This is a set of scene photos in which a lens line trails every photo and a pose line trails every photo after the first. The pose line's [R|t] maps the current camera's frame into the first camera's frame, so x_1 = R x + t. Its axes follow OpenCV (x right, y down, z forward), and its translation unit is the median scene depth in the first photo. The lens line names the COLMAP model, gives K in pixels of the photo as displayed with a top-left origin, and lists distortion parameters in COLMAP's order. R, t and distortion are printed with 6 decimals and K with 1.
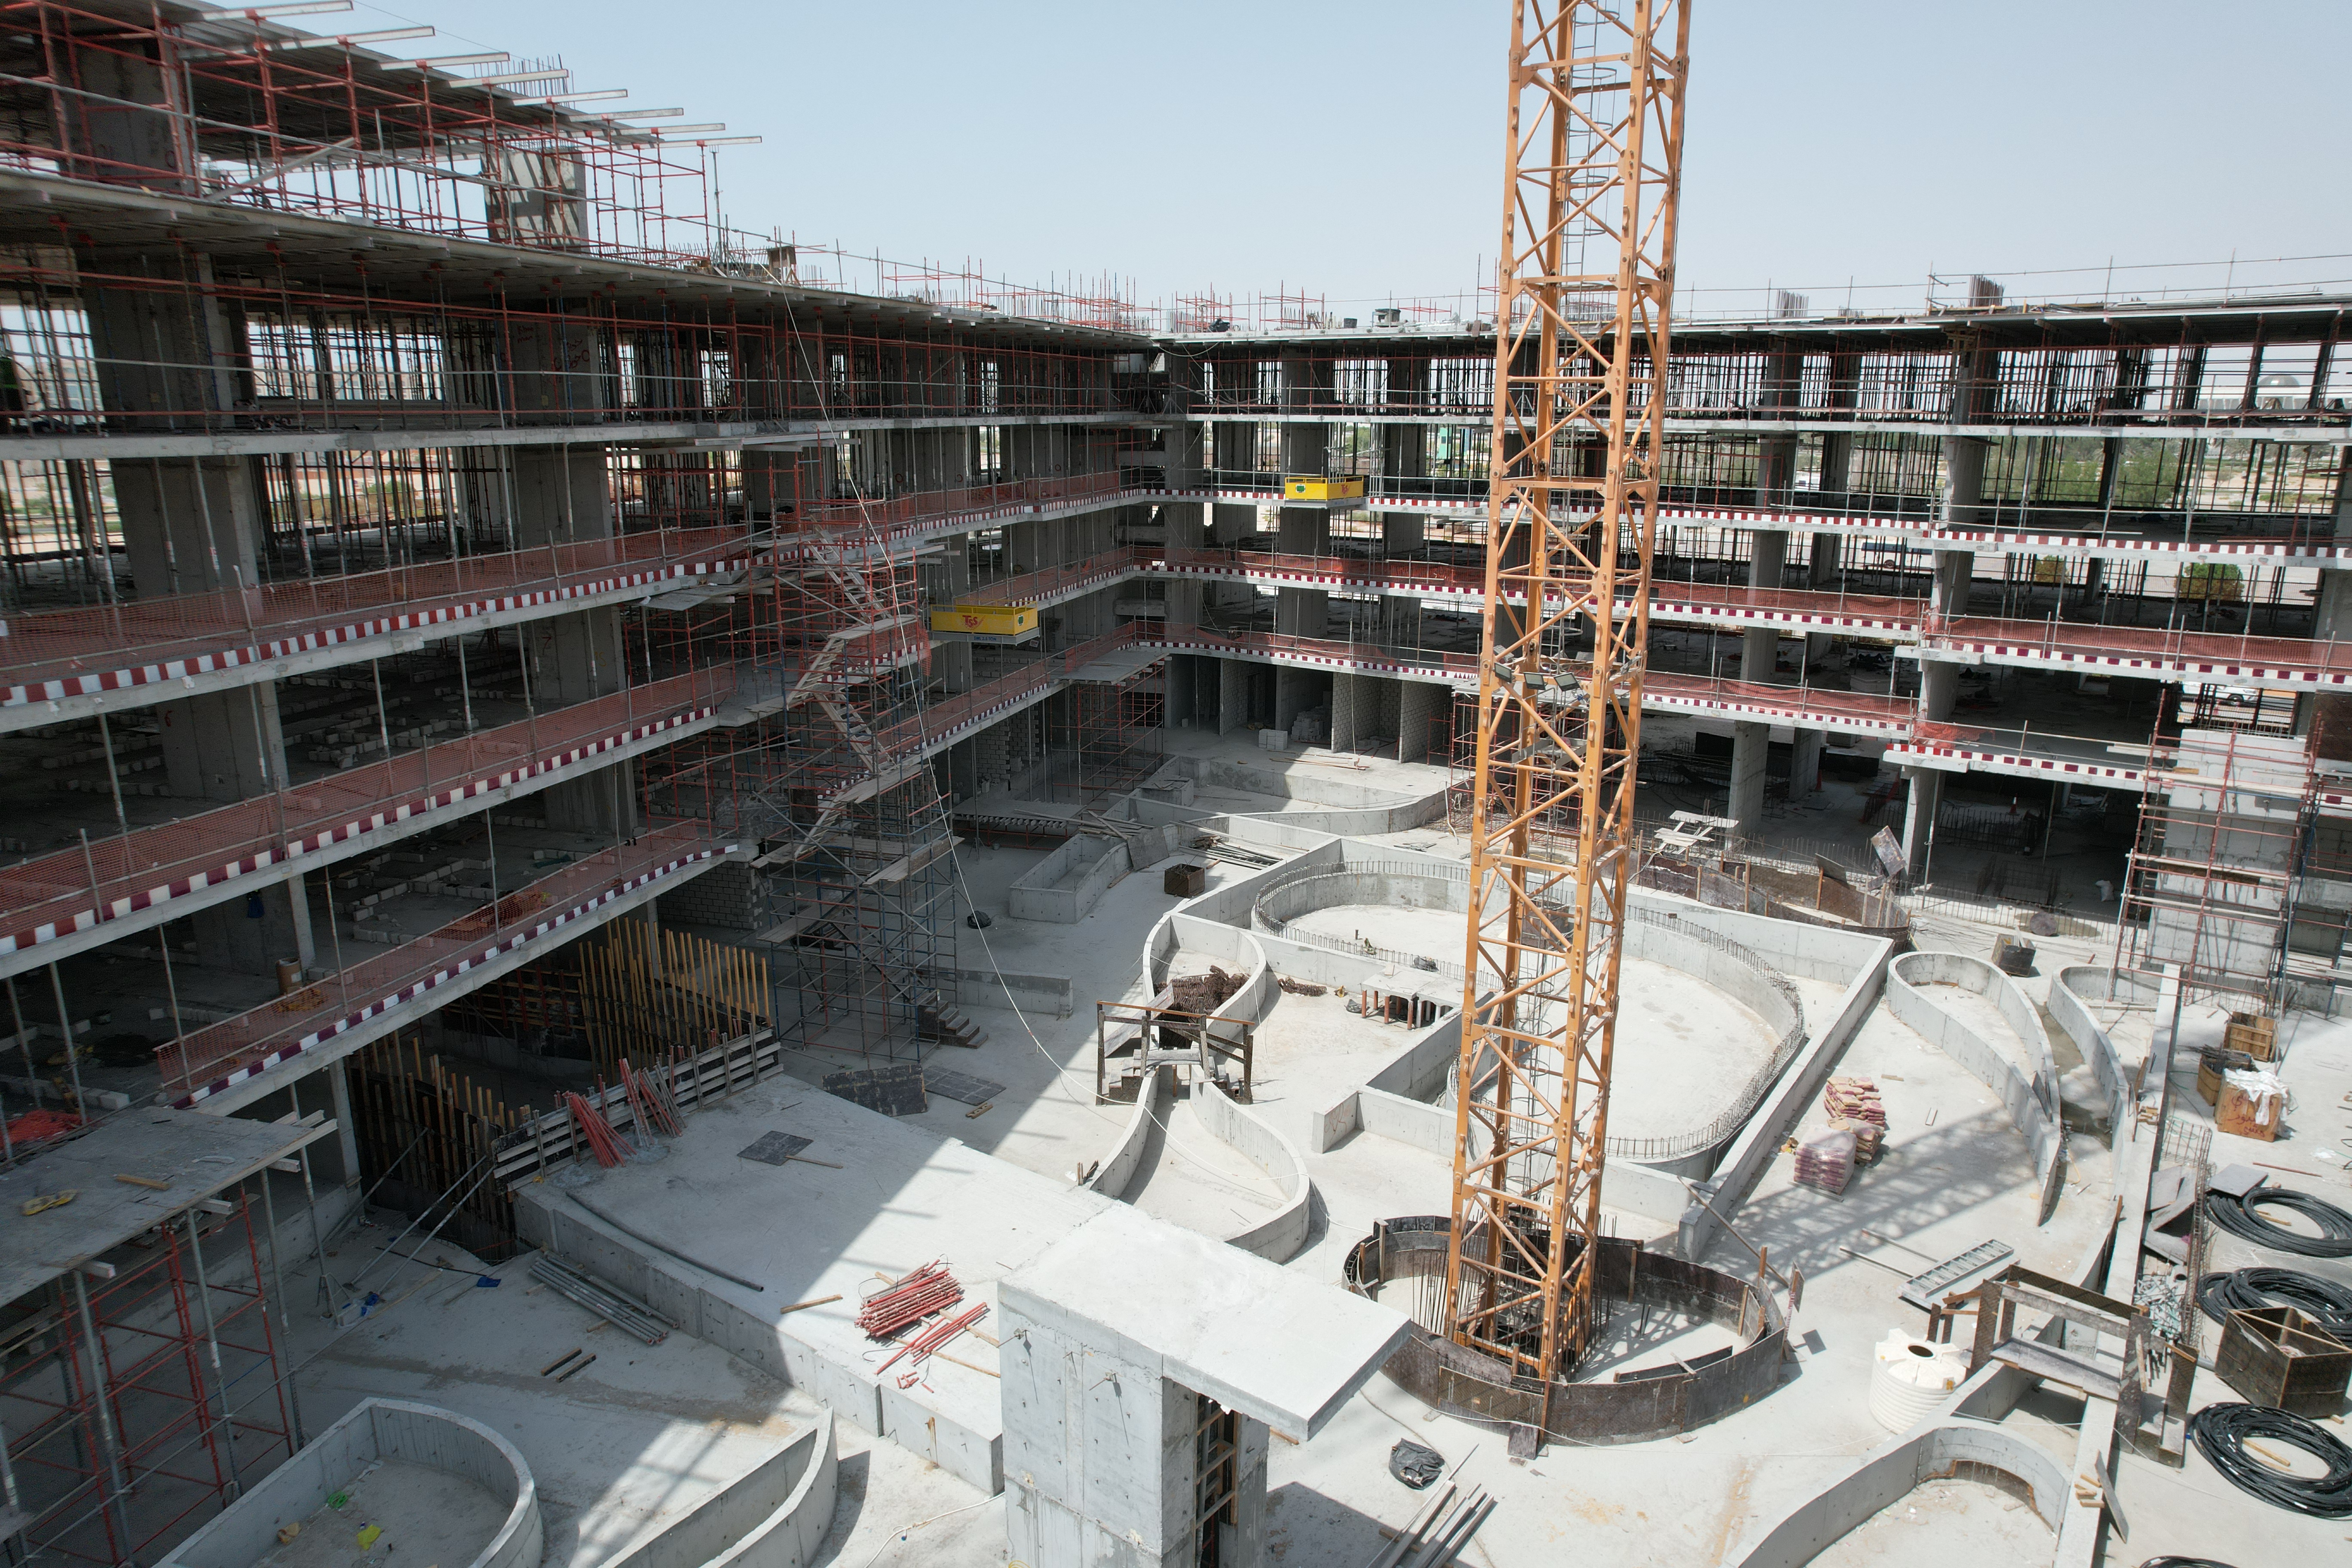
lens RADIAL K [[1512.6, 0, 1170.1], [0, 1512.6, 792.5], [0, 0, 1]] dist [-0.072092, 0.066464]
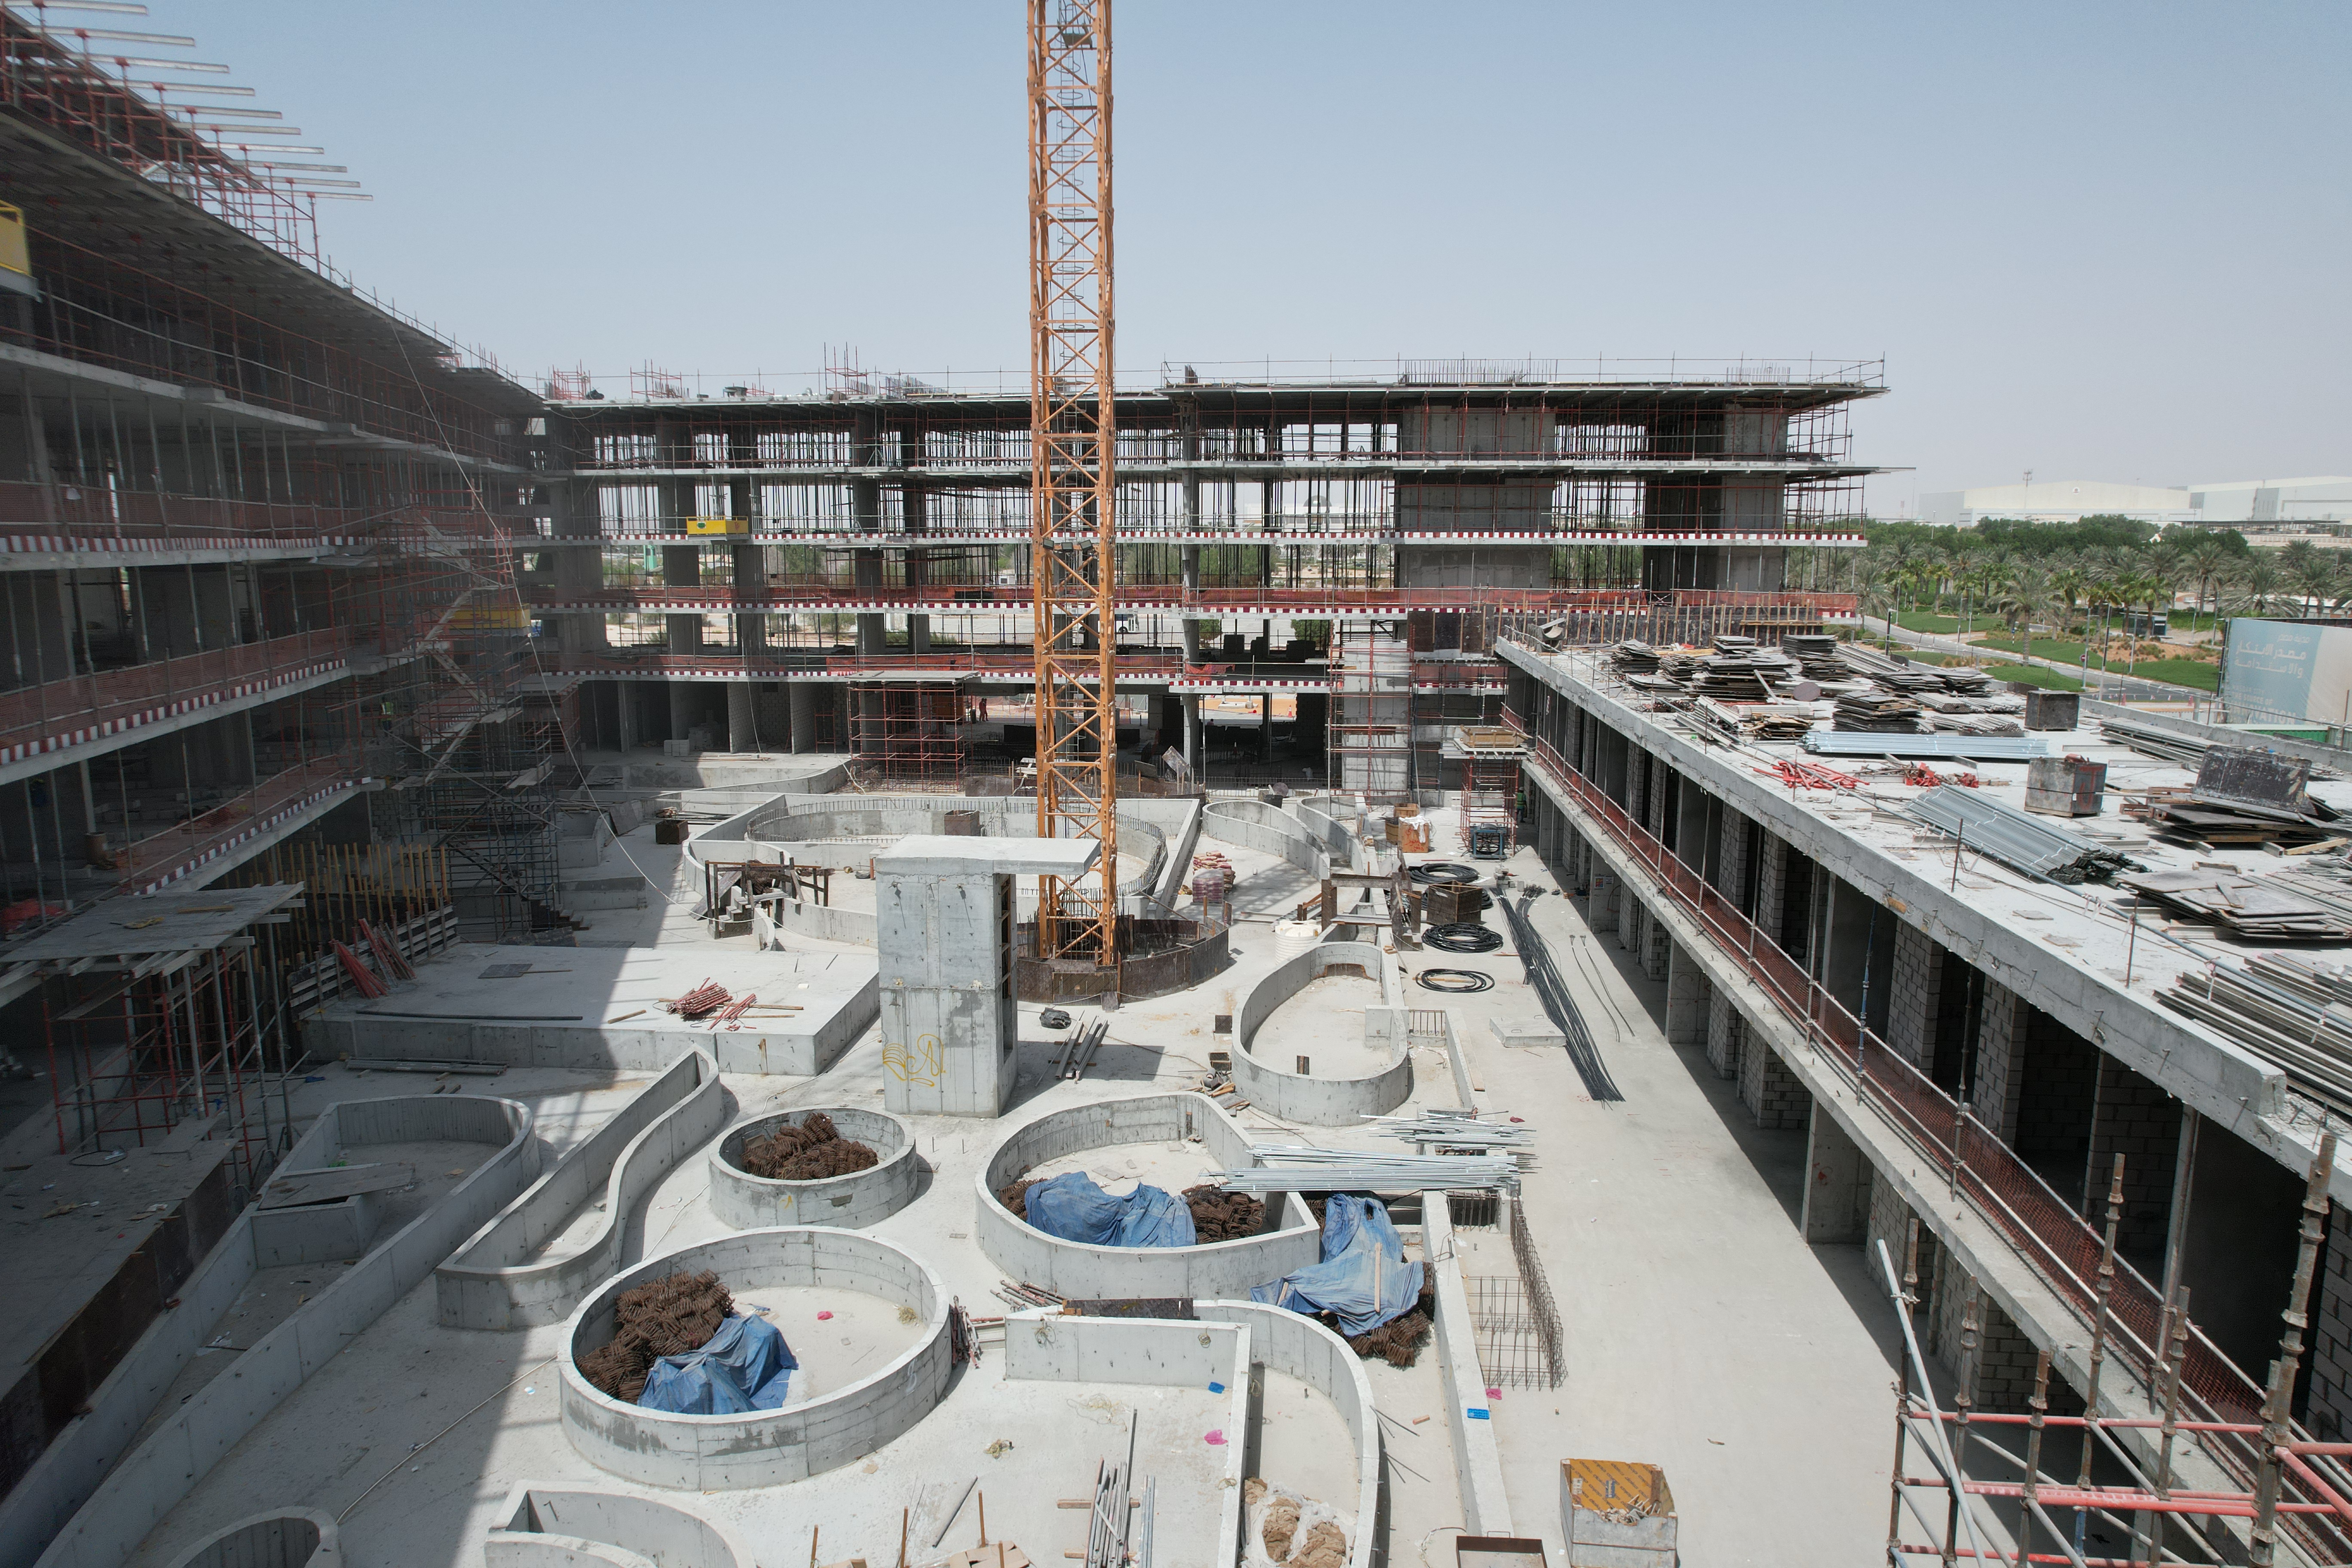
lens RADIAL K [[1512.6, 0, 1185.5], [0, 1512.6, 793.8], [0, 0, 1]] dist [-0.072092, 0.066464]
pose [[0.857972, -0.090167, 0.505722, -0.349115], [0.129299, 0.990685, -0.042727, 0.191073], [-0.497158, 0.102048, 0.861638, -0.348203]]
